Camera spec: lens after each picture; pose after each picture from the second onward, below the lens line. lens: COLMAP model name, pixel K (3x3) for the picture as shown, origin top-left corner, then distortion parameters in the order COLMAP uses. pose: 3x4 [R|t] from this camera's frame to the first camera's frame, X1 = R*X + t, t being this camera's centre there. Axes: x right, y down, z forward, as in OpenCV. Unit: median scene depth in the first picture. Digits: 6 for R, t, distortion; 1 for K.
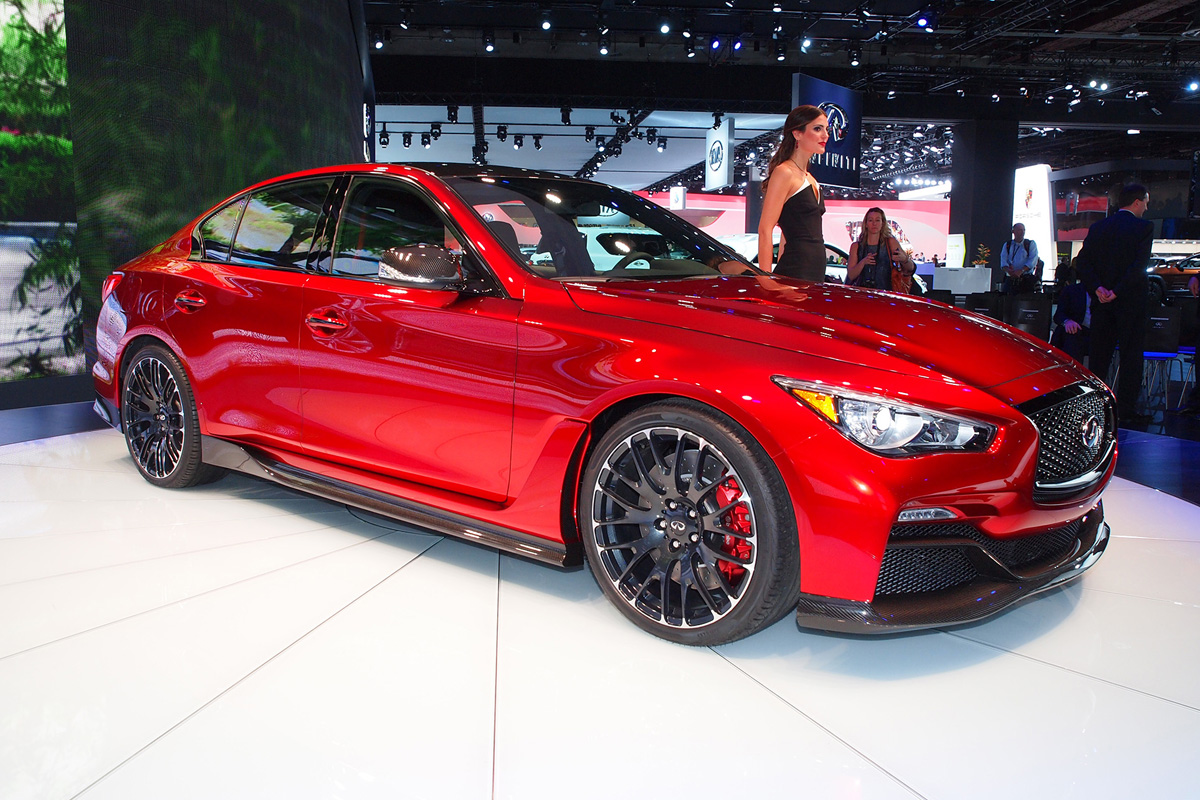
lens RADIAL K [[1122.7, 0, 600.0], [0, 1122.7, 400.0], [0, 0, 1]] dist [-0.094769, 0.204037]
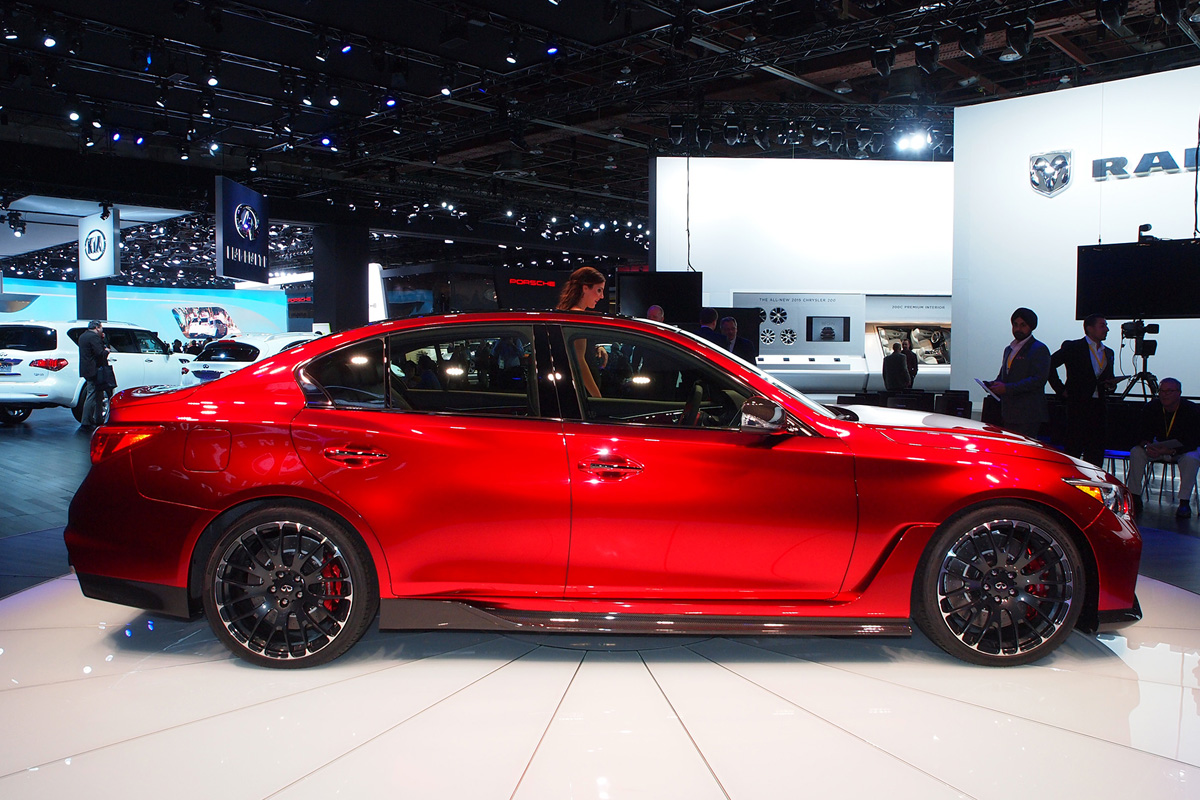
lens RADIAL K [[1035.1, 0, 600.0], [0, 1035.1, 400.0], [0, 0, 1]] dist [-0.162757, 0.227995]
pose [[0.721792, -0.048692, 0.690395, -0.206607], [0.087793, 0.995906, -0.021546, -0.025373], [-0.686520, 0.076163, 0.723111, 0.064562]]
